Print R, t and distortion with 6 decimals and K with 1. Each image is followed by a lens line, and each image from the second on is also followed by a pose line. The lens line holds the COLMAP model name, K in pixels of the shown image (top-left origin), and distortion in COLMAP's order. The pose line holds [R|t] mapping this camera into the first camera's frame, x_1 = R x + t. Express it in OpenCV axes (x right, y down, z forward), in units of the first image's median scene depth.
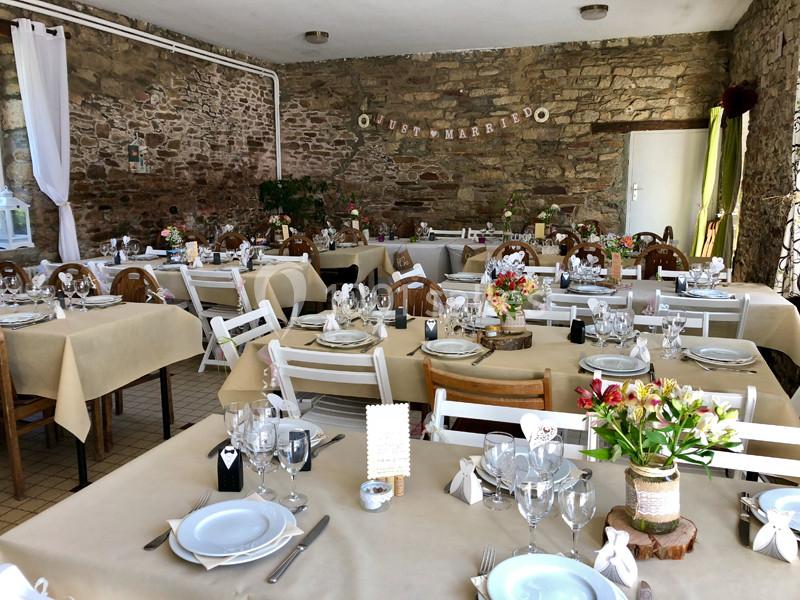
lens RADIAL K [[657.2, 0, 393.8], [0, 657.2, 293.6], [0, 0, 1]] dist [0.021845, -0.007973]
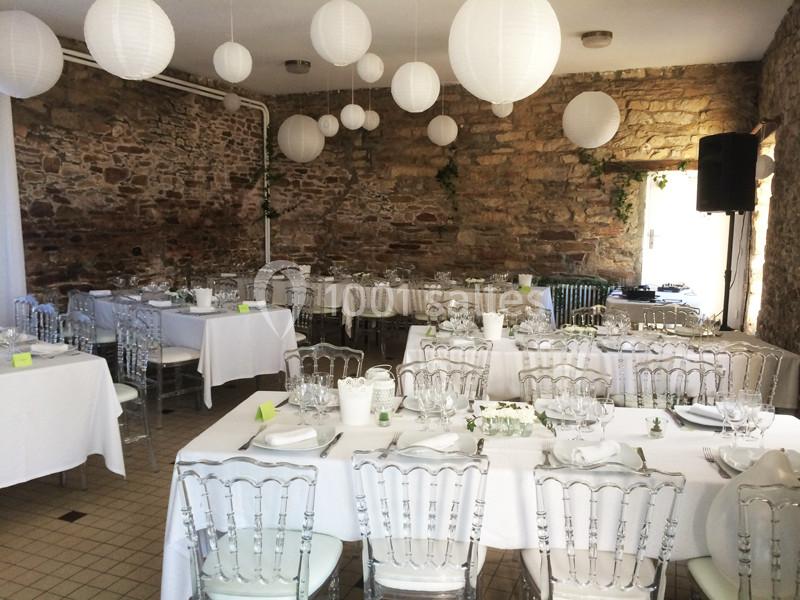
lens RADIAL K [[684.8, 0, 400.8], [0, 684.8, 298.3], [0, 0, 1]] dist [0.069339, -0.084511]
pose [[0.998749, 0.019574, -0.046008, 0.071768], [-0.021906, 0.998472, -0.050727, -0.019558], [0.044945, 0.051671, 0.997652, 0.059856]]
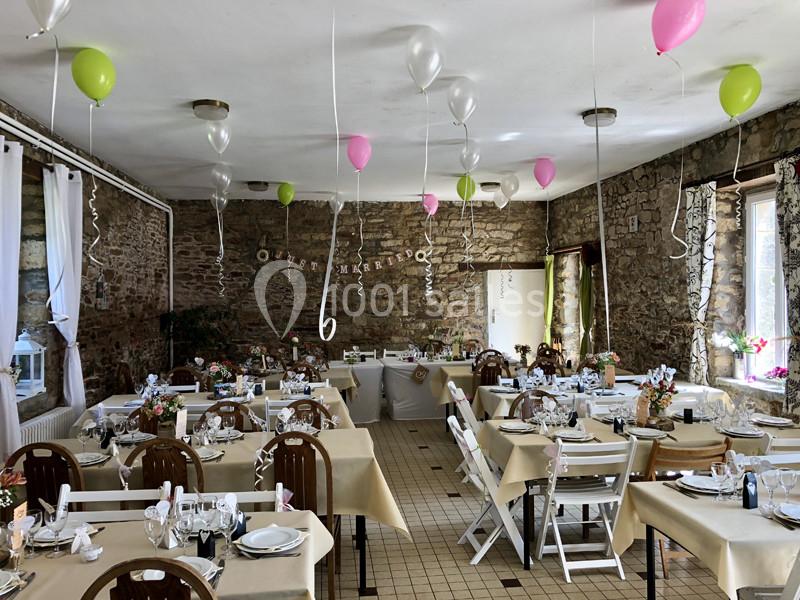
lens RADIAL K [[657.2, 0, 403.9], [0, 657.2, 299.1], [0, 0, 1]] dist [0.021845, -0.007973]
pose [[0.896048, -0.008645, 0.443873, -0.361856], [0.082036, 0.985817, -0.146406, -0.014815], [-0.436312, 0.167600, 0.884049, -0.057004]]
